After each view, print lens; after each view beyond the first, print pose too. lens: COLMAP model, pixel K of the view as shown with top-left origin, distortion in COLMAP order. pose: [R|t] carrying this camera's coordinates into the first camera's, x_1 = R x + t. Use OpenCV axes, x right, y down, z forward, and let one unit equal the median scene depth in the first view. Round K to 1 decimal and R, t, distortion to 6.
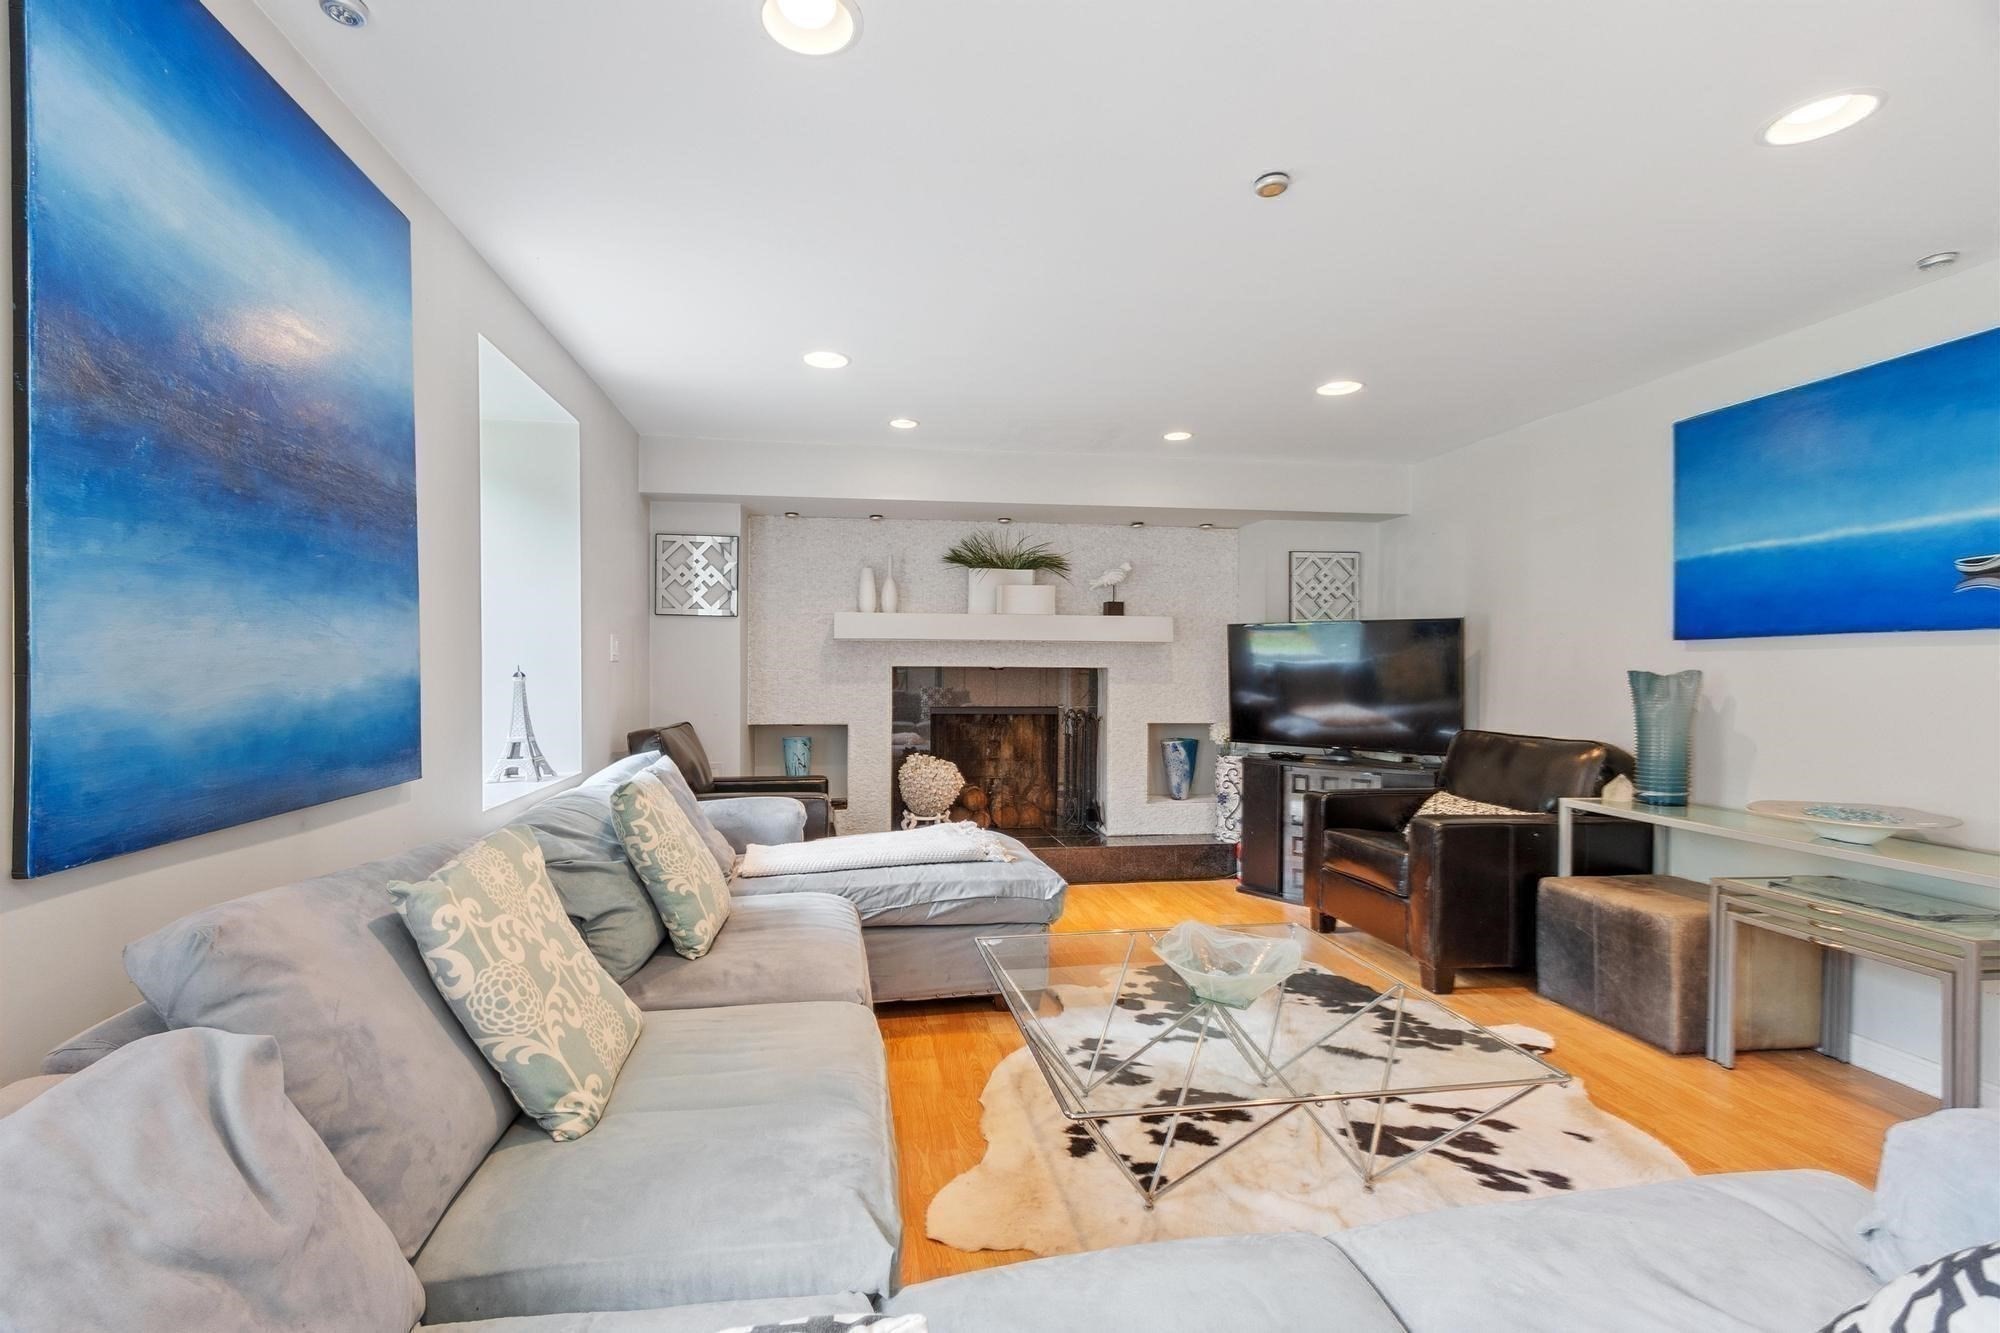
lens RADIAL K [[851.6, 0, 992.0], [0, 851.6, 672.4], [0, 0, 1]] dist [0.002134, 0.000728]
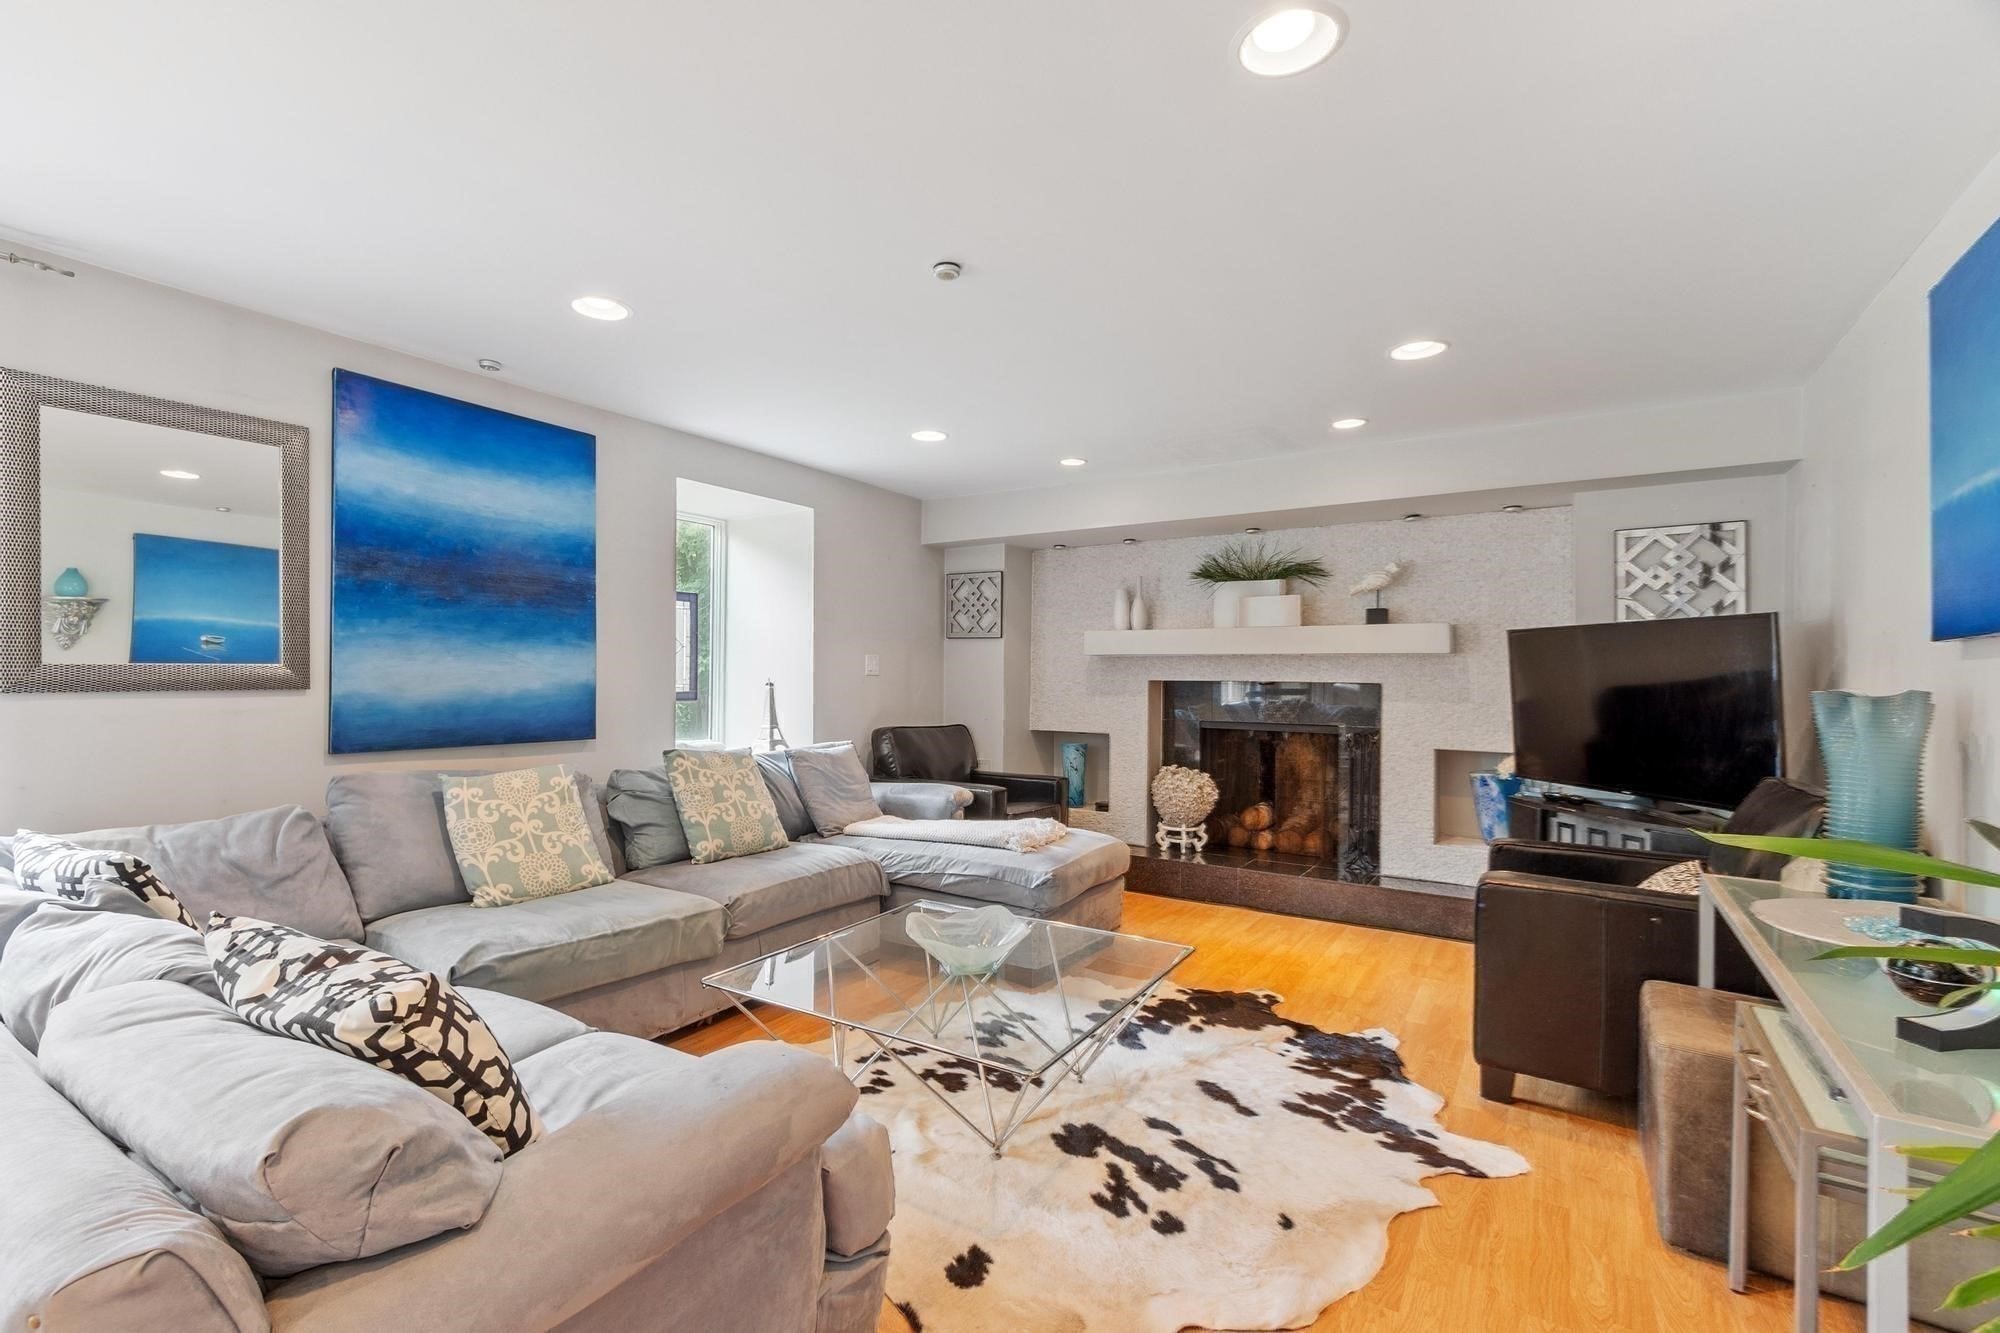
lens RADIAL K [[893.6, 0, 998.5], [0, 893.6, 672.2], [0, 0, 1]] dist [0.008563, 0.000240]
pose [[0.752593, -0.002790, -0.658480, 0.754625], [-0.009397, 0.999844, -0.014977, 0.001232], [0.658419, 0.017459, 0.752449, 0.078674]]
